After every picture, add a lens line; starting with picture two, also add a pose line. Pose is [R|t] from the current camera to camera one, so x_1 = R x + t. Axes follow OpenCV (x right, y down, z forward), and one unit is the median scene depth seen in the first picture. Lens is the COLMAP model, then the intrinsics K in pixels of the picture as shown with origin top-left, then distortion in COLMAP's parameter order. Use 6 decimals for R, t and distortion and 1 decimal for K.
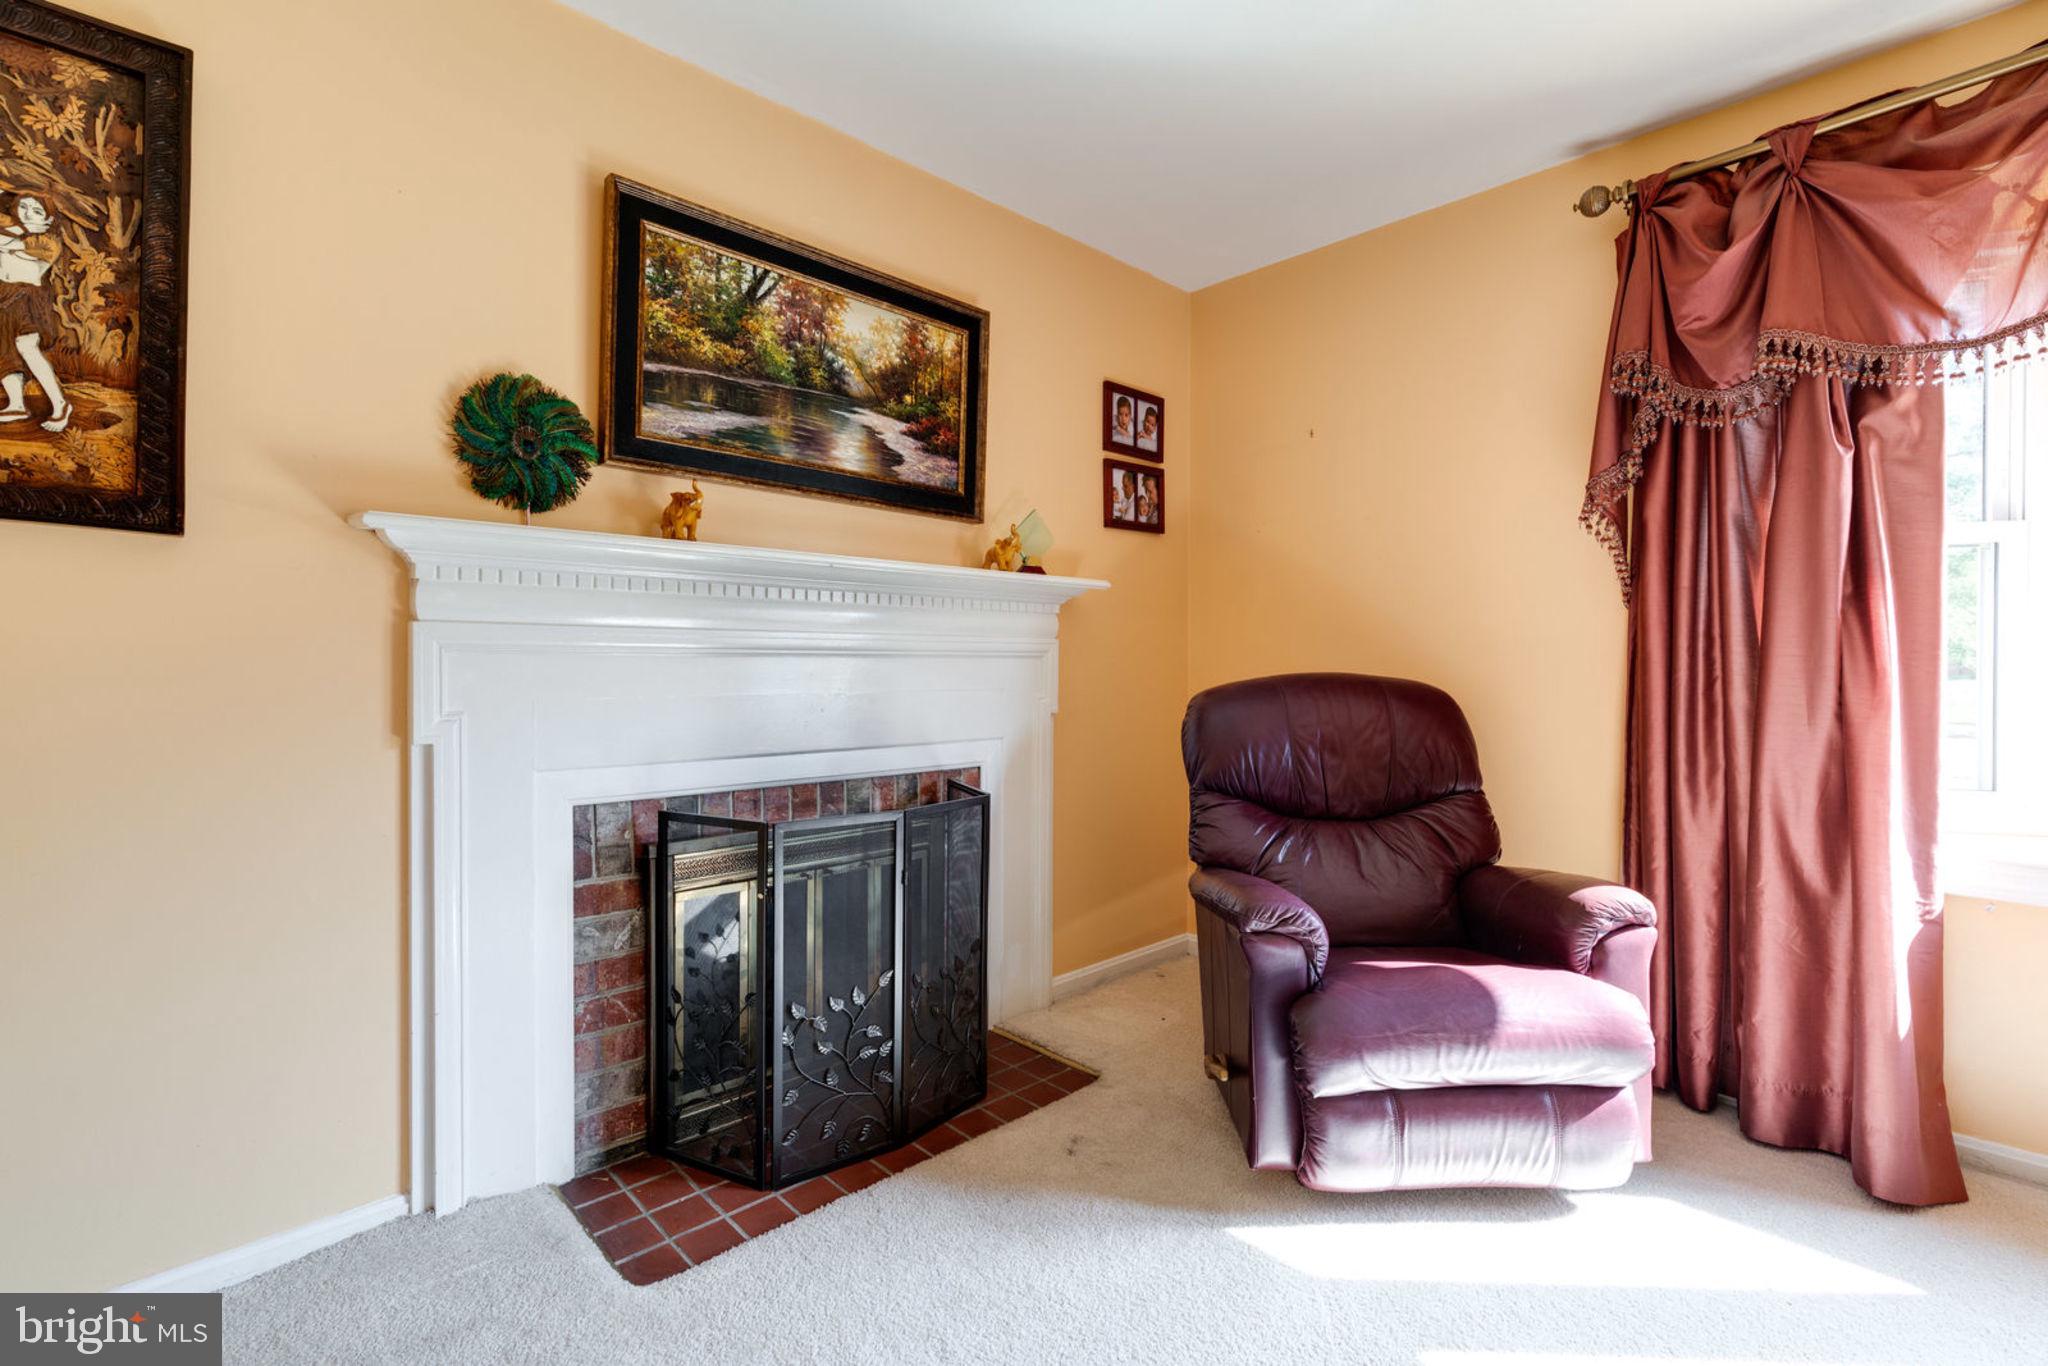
lens RADIAL K [[922.1, 0, 1019.1], [0, 922.1, 675.8], [0, 0, 1]] dist [-0.008516, 0.002904]
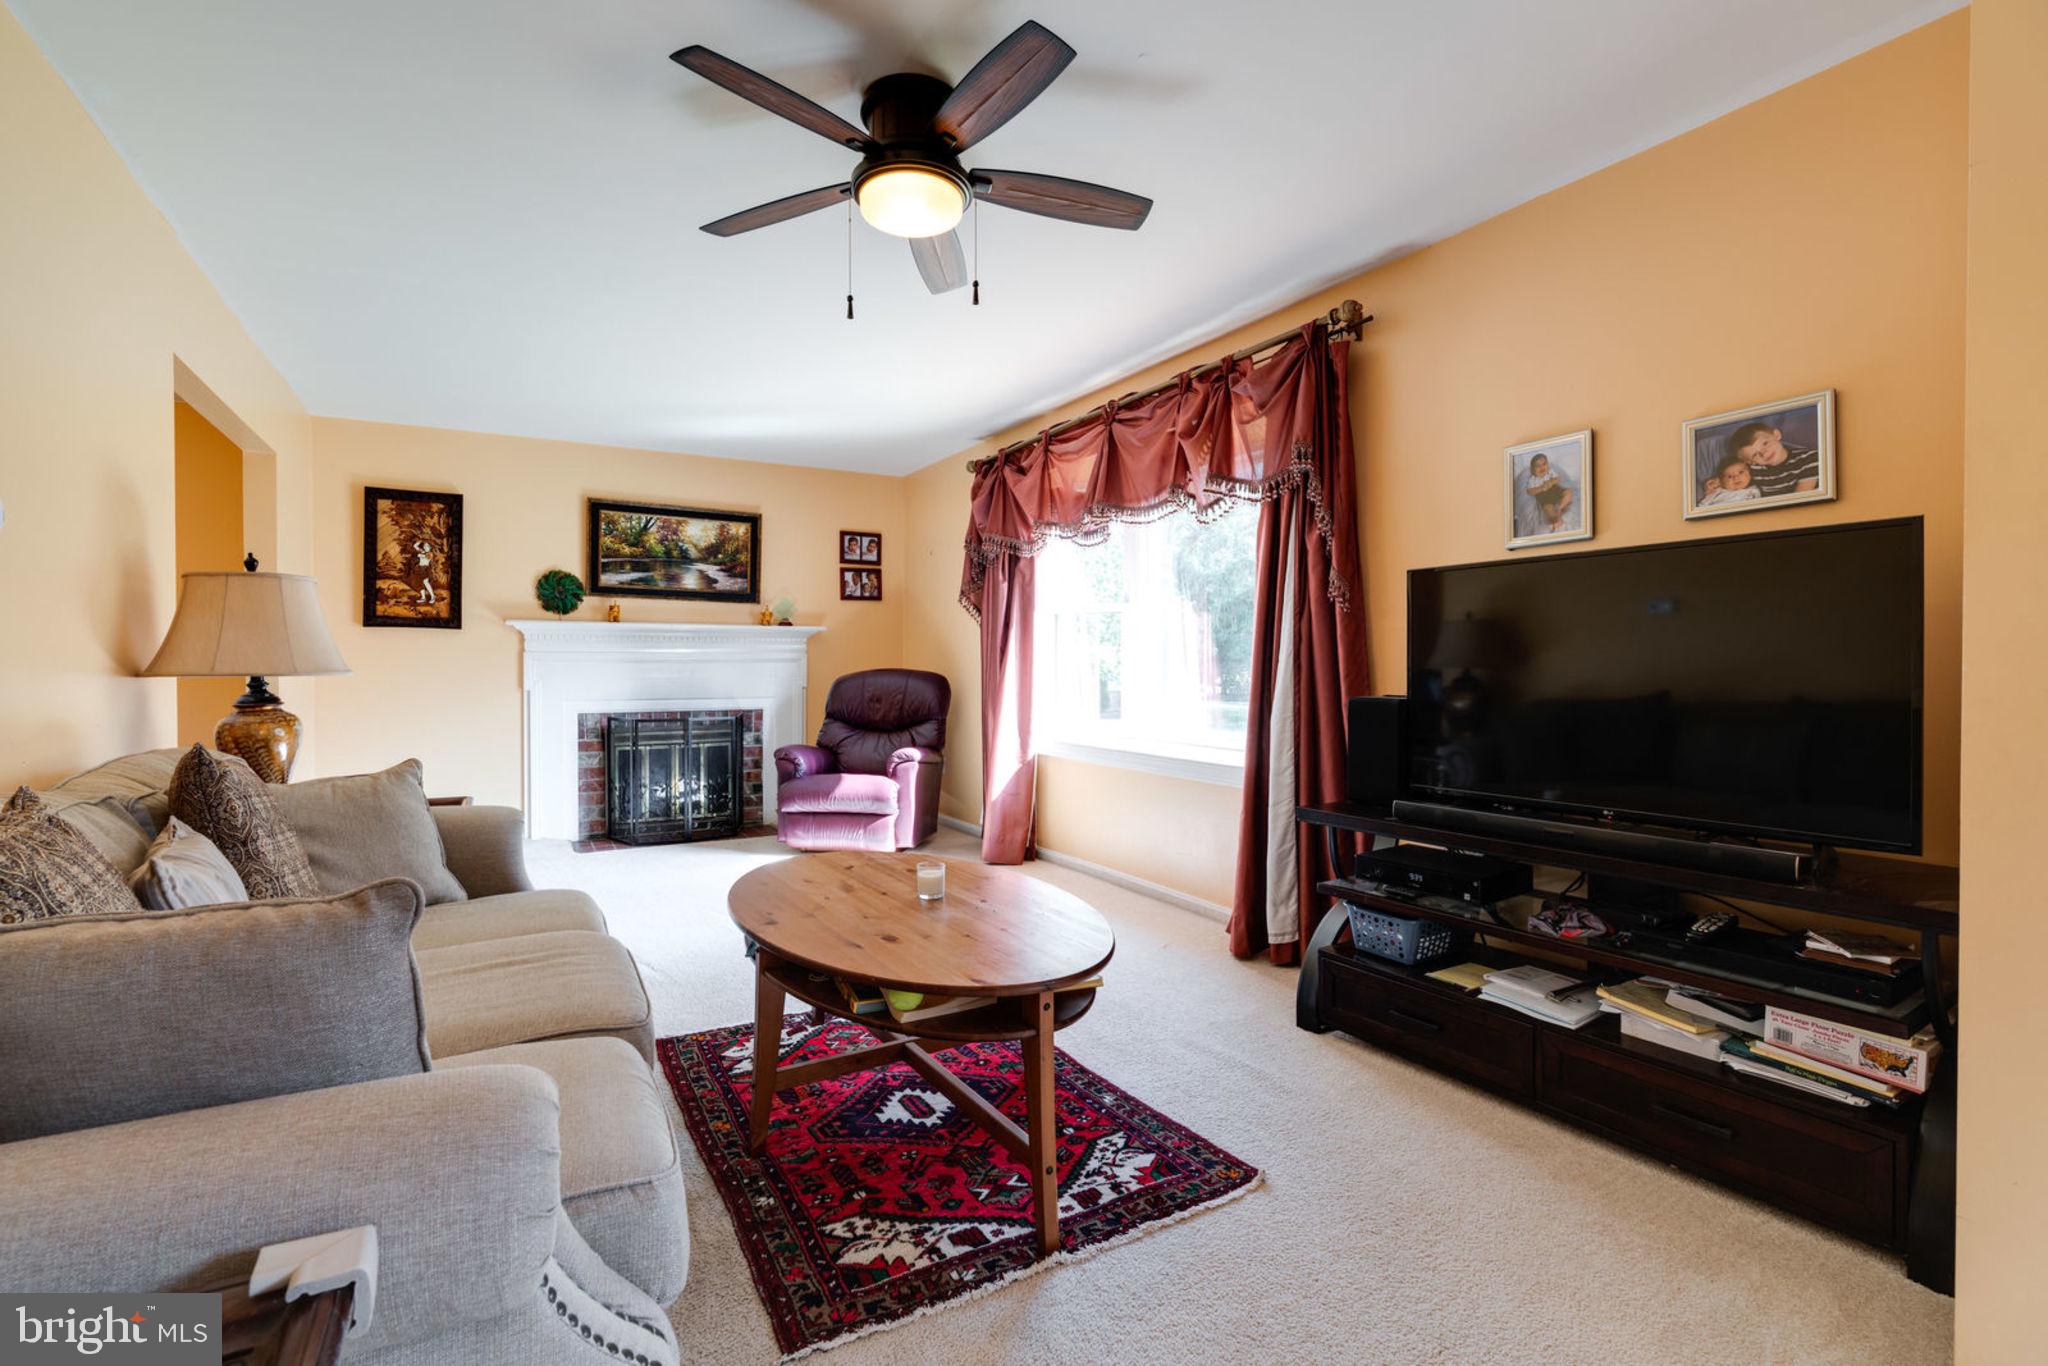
lens RADIAL K [[922.1, 0, 1028.3], [0, 922.1, 682.7], [0, 0, 1]] dist [-0.008516, 0.002904]
pose [[0.972954, 0.004431, -0.230954, 1.423178], [-0.002486, 0.999959, 0.008715, 0.012248], [0.230984, -0.007905, 0.972926, -1.361760]]
